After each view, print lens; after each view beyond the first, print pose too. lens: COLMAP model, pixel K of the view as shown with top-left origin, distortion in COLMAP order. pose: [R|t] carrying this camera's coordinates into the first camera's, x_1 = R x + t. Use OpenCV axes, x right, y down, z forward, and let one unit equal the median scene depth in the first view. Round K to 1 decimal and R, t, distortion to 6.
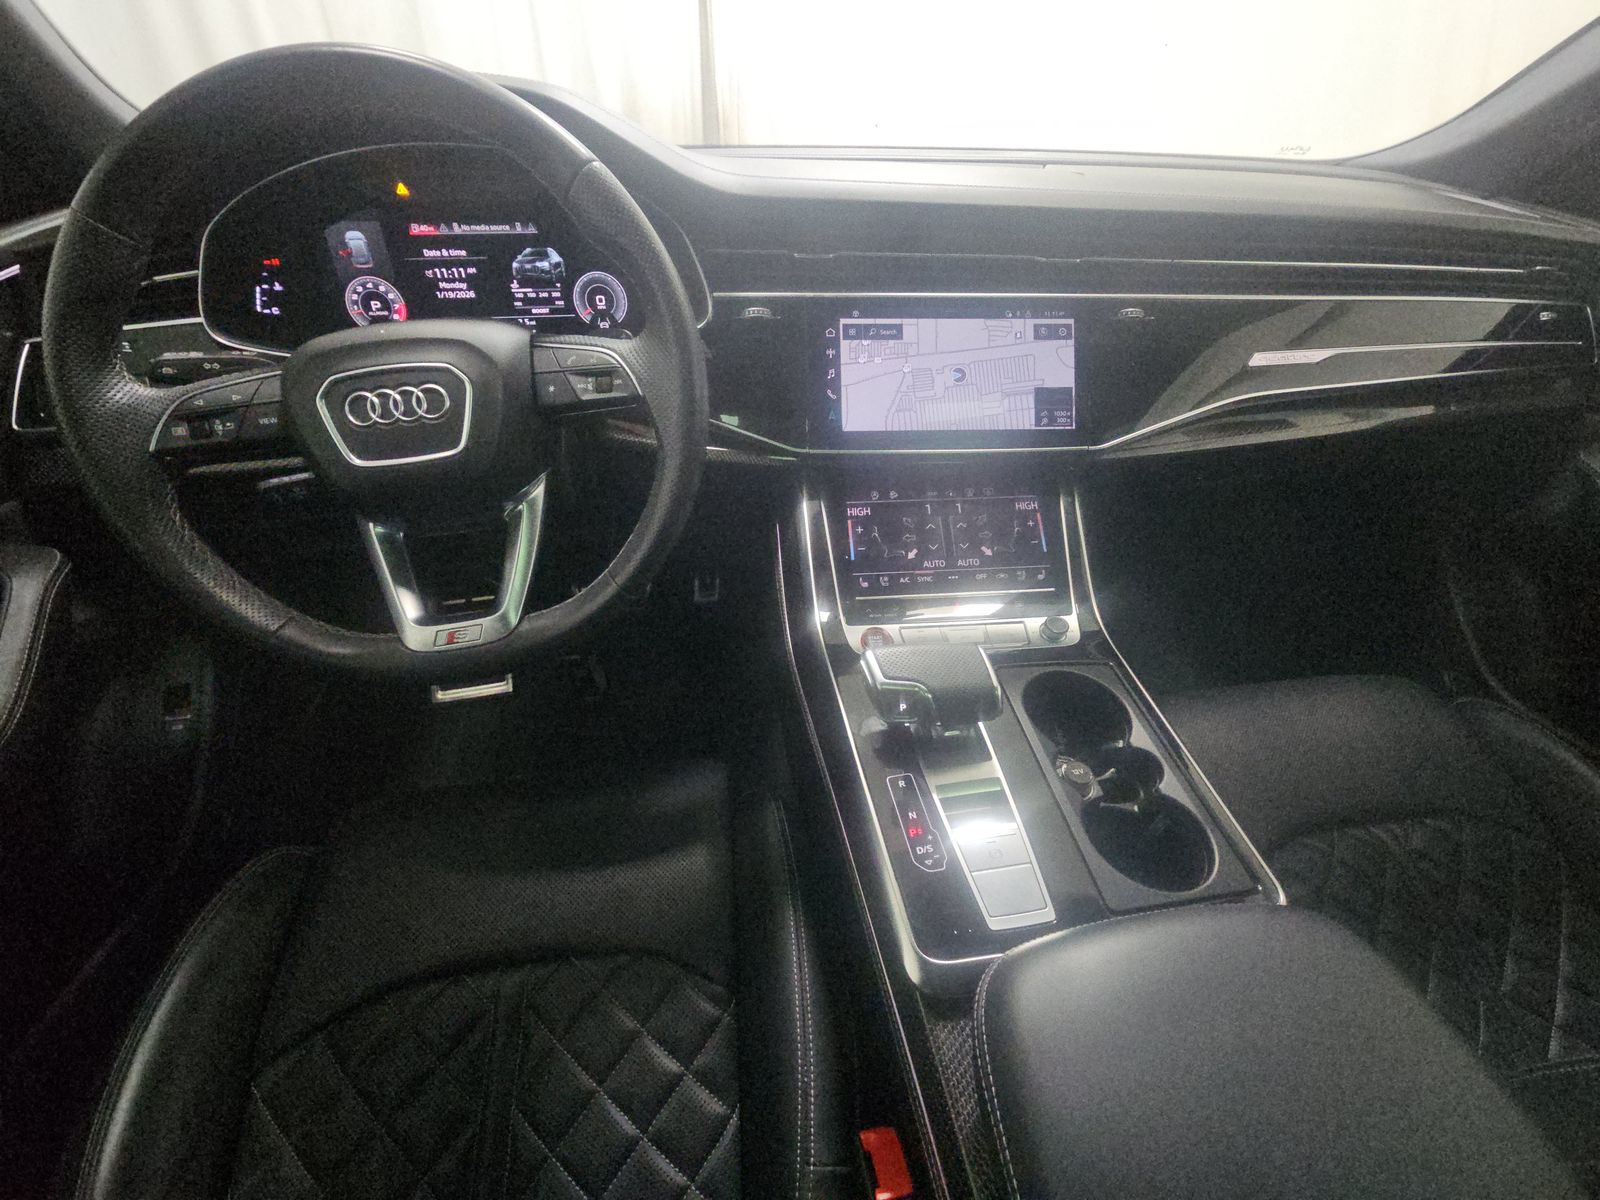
lens RADIAL K [[639.8, 0, 816.9], [0, 639.8, 606.0], [0, 0, 1]] dist [-0.003795, -0.000824]
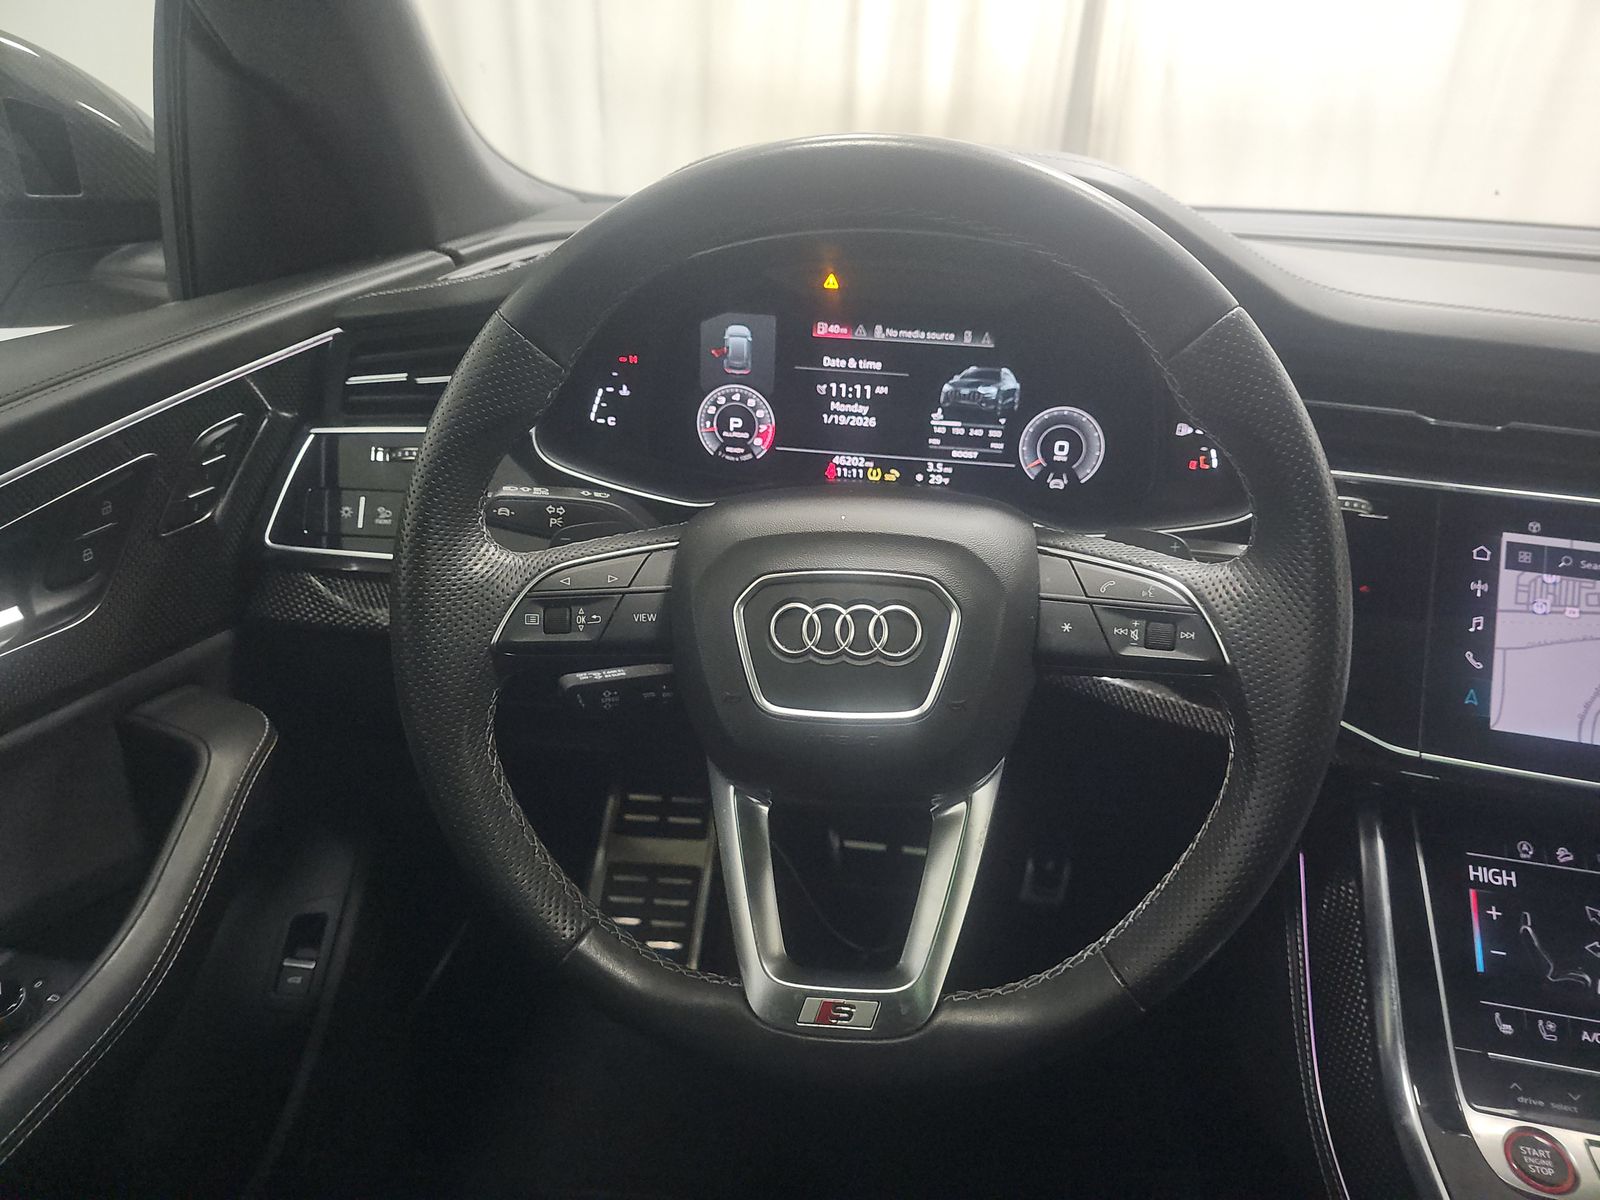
lens RADIAL K [[1060.1, 0, 843.0], [0, 1060.1, 619.5], [0, 0, 1]] dist [0.006338, -0.011742]
pose [[0.953246, 0.148183, -0.263371, -0.257235], [-0.199517, 0.963181, -0.180207, -0.090656], [0.226971, 0.224329, 0.947713, 0.001054]]
